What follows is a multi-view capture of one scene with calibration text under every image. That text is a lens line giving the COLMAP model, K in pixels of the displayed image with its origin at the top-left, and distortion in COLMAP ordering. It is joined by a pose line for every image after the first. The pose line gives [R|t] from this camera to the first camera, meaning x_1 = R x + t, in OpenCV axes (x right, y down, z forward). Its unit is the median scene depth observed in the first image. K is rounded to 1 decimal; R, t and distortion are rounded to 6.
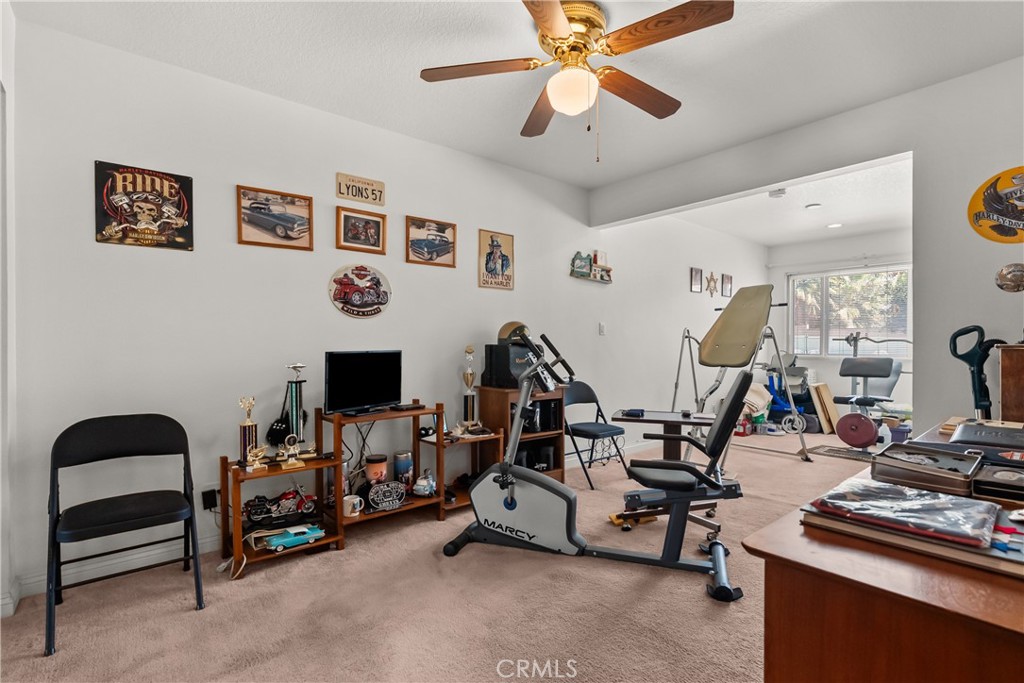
lens RADIAL K [[486.4, 0, 513.6], [0, 486.4, 342.1], [0, 0, 1]] dist [-0.010681, 0.002925]
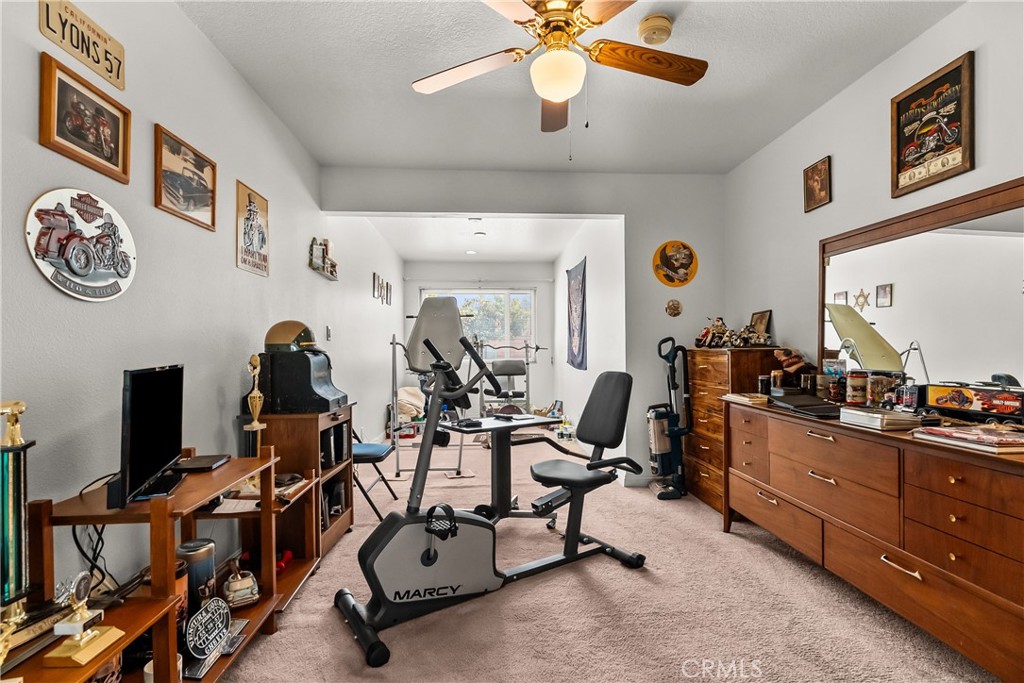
lens RADIAL K [[486.4, 0, 515.2], [0, 486.4, 346.0], [0, 0, 1]] dist [-0.010681, 0.002925]
pose [[0.581374, 0.002384, 0.813633, -0.461067], [0.005938, 0.999957, -0.007173, 0.002719], [-0.813615, 0.009002, 0.581335, 0.364443]]
